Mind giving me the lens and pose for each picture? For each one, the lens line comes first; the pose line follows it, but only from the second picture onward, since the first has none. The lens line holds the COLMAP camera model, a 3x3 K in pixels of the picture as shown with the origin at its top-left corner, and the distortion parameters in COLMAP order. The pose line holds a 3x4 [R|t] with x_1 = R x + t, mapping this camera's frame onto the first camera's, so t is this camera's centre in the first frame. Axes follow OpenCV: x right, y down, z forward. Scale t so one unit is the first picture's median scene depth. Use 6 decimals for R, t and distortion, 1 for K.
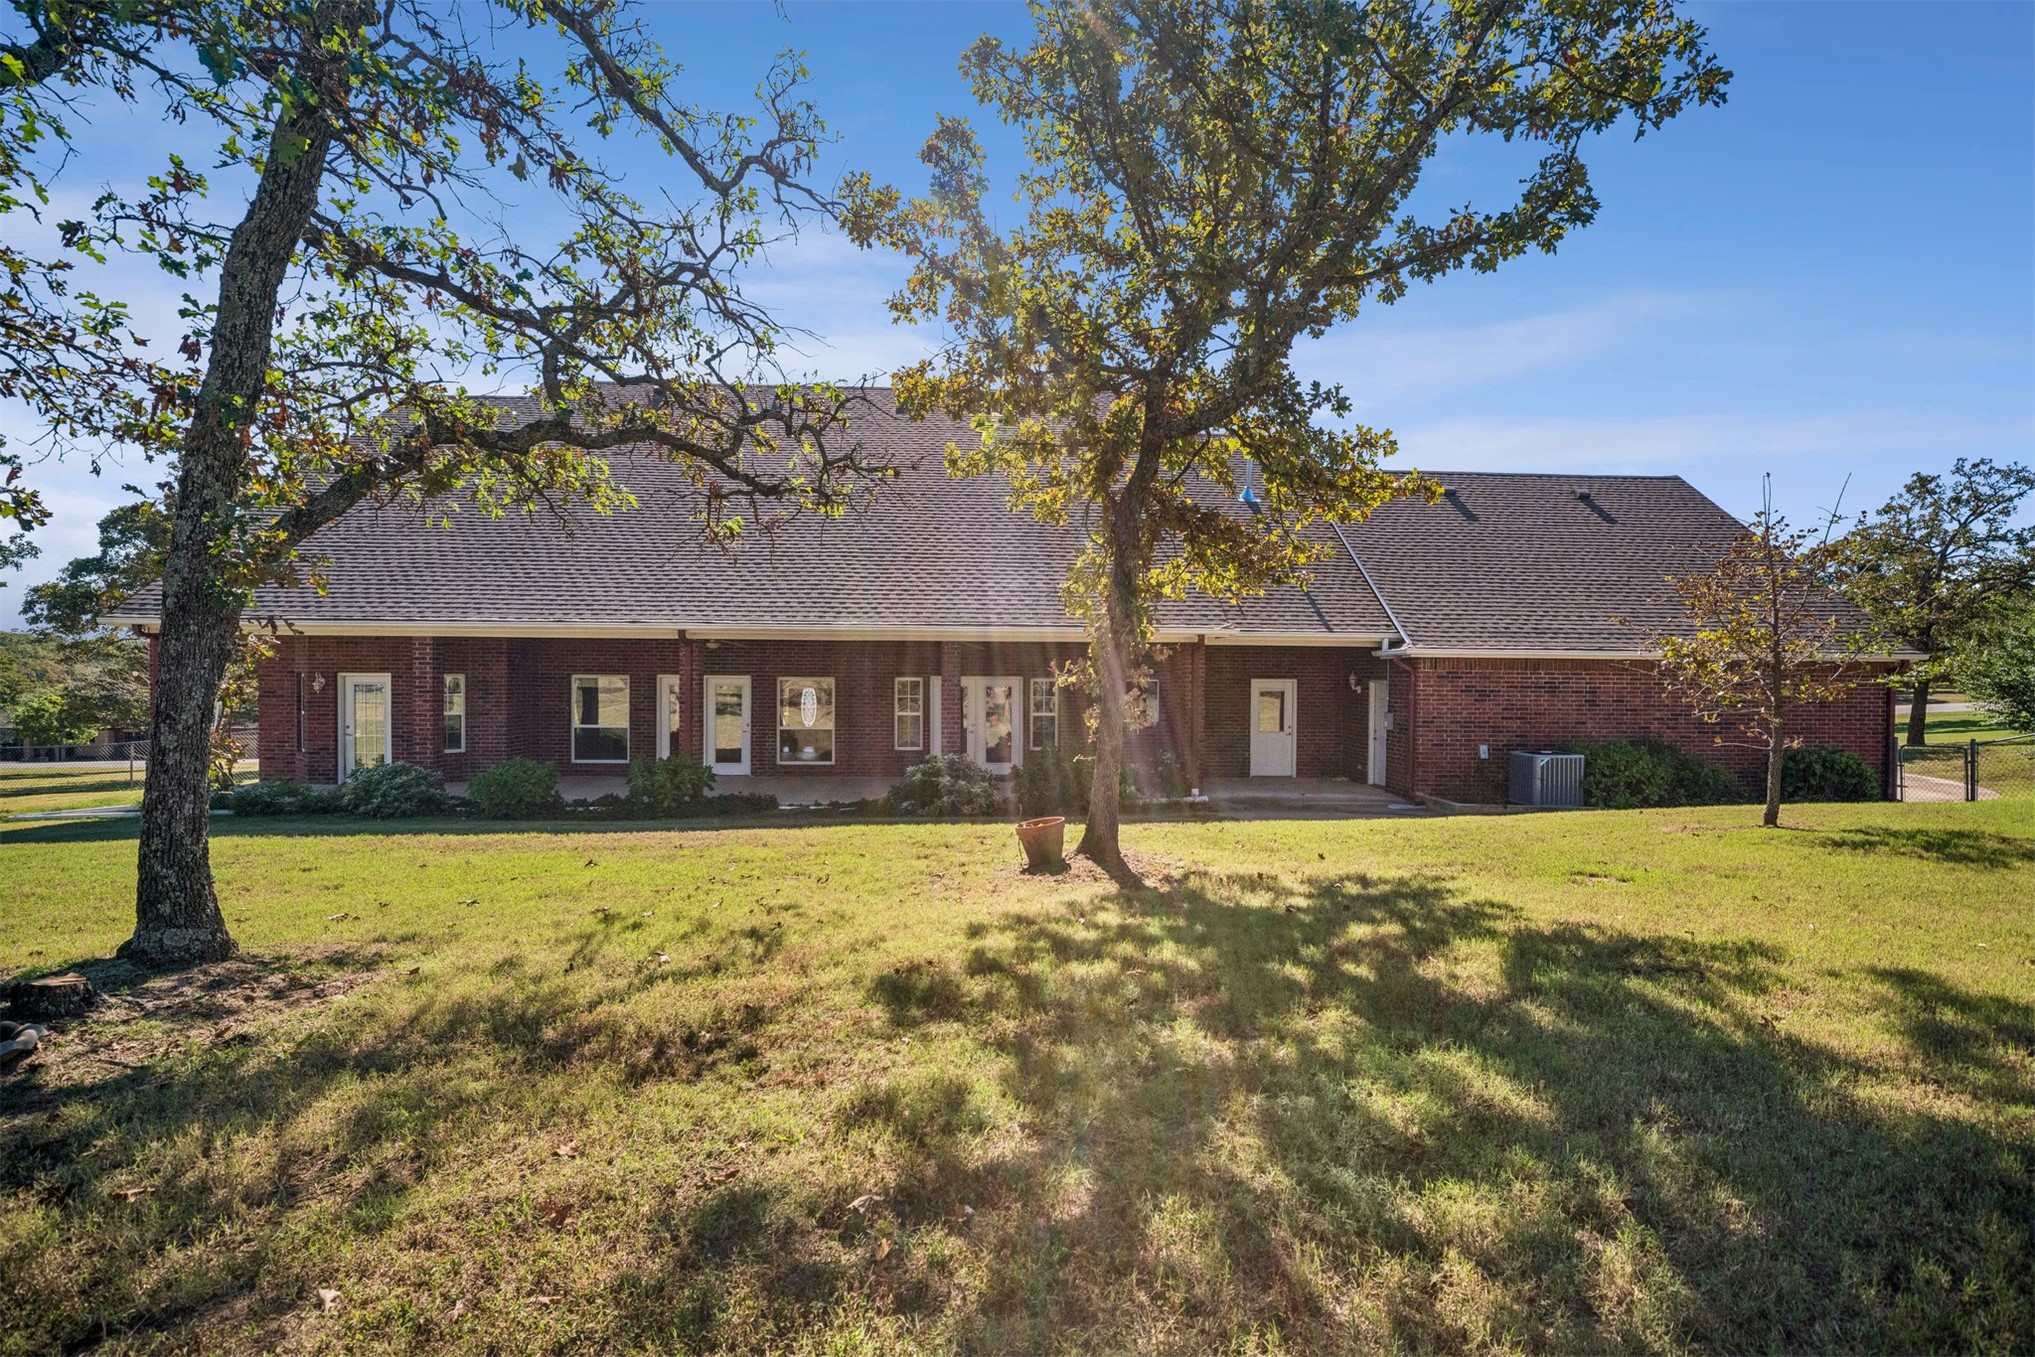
lens RADIAL K [[929.7, 0, 1017.5], [0, 929.7, 678.5], [0, 0, 1]] dist [0.000781, -0.000025]
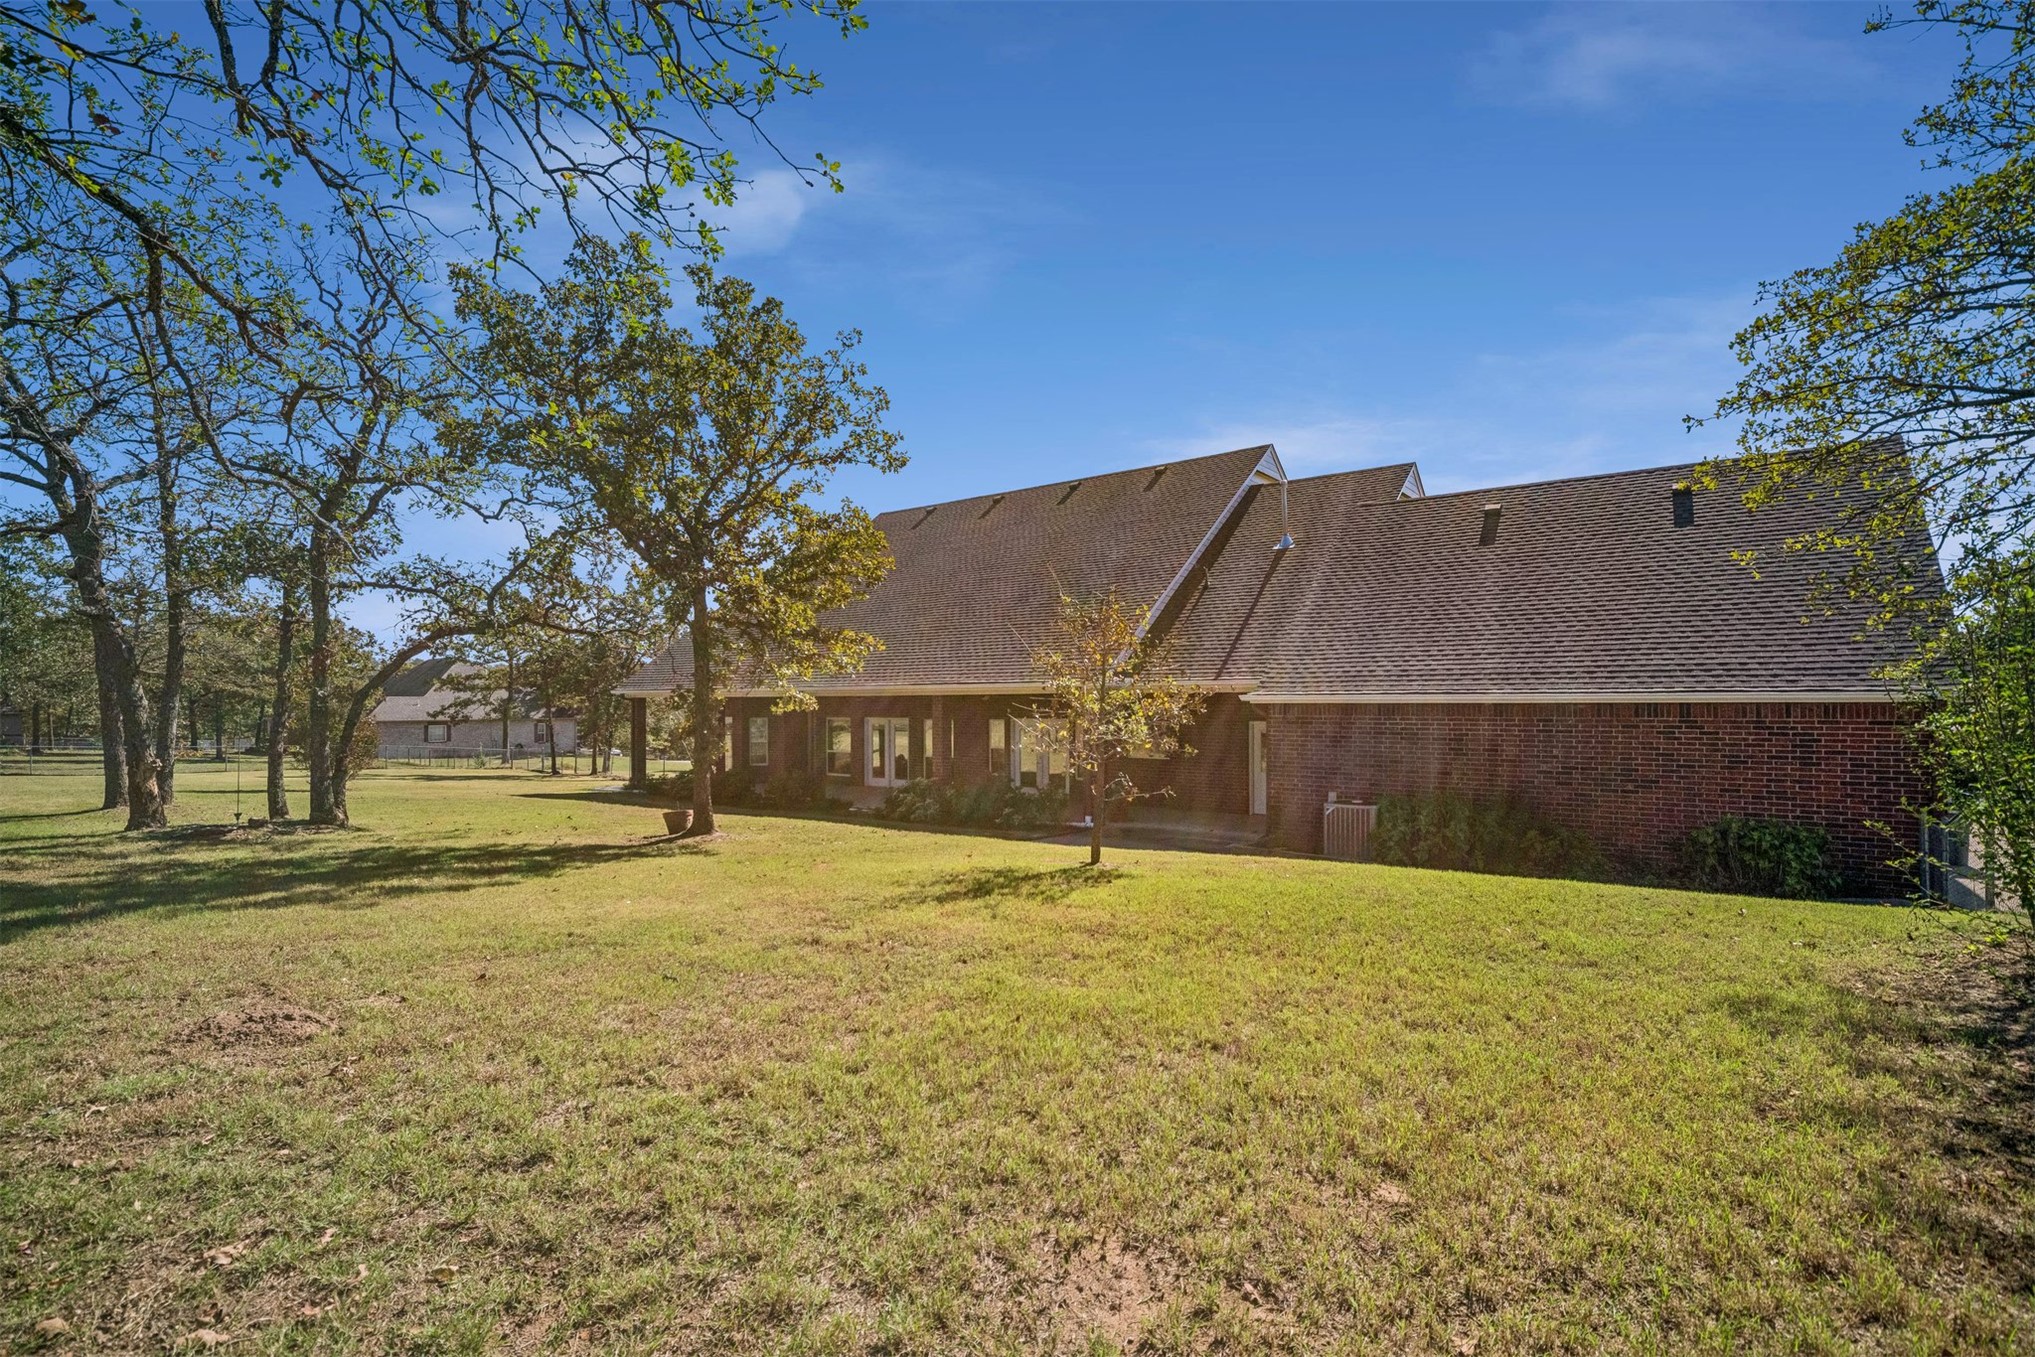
lens RADIAL K [[929.7, 0, 1017.5], [0, 929.7, 678.5], [0, 0, 1]] dist [0.000781, -0.000025]
pose [[0.734174, -0.029576, -0.678317, 0.816809], [-0.002491, 0.998927, -0.046251, -0.000485], [0.678956, 0.035646, 0.733313, 0.061003]]
